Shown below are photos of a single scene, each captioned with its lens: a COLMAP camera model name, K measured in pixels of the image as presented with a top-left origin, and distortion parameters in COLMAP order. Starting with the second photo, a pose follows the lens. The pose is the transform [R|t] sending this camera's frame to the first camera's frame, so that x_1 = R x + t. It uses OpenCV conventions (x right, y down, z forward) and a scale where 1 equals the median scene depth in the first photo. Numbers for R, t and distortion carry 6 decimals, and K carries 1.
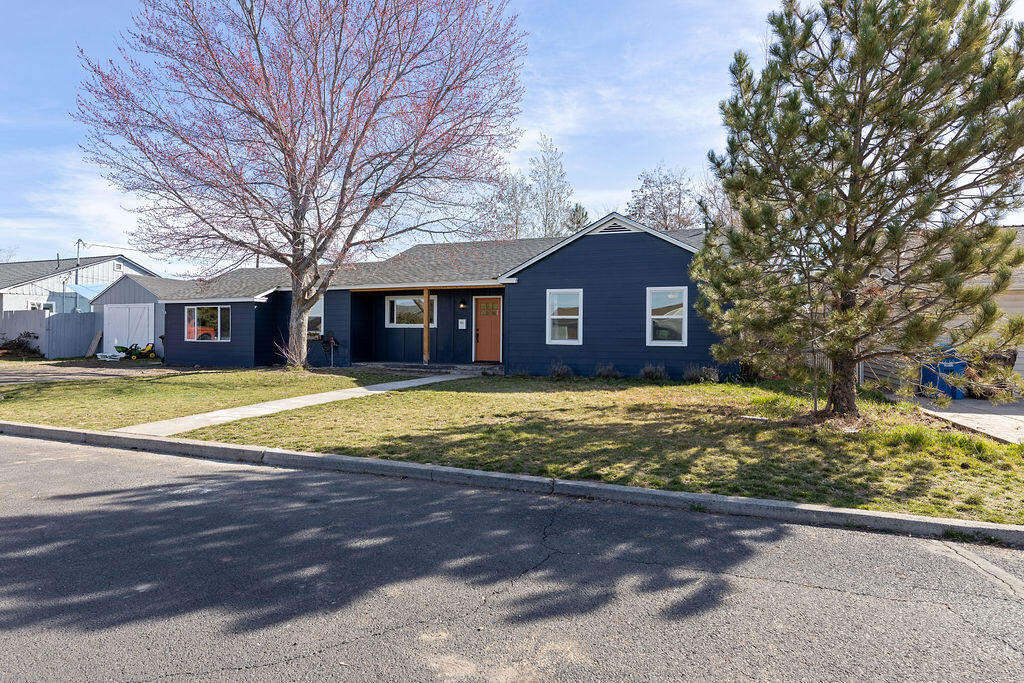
lens RADIAL K [[534.5, 0, 512.0], [0, 534.5, 341.5], [0, 0, 1]] dist [-0.000679, -0.000050]
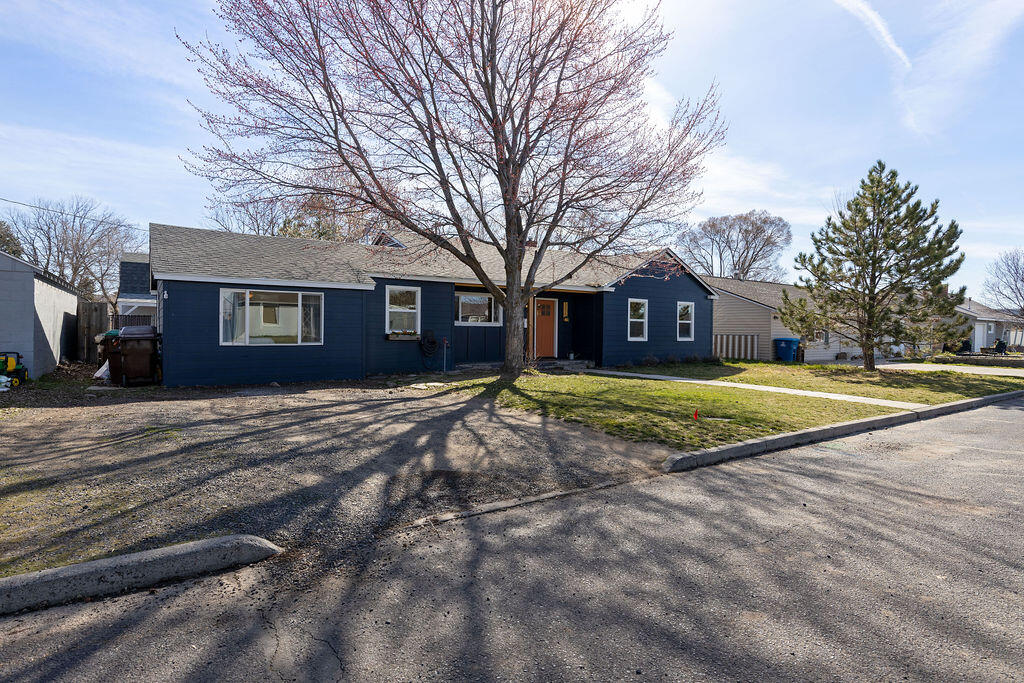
lens RADIAL K [[534.5, 0, 512.0], [0, 534.5, 341.5], [0, 0, 1]] dist [-0.000679, -0.000050]
pose [[0.582299, -0.018044, 0.812774, -0.983587], [0.006311, 0.999824, 0.017675, -0.015323], [-0.812950, -0.005162, 0.582311, 0.407628]]
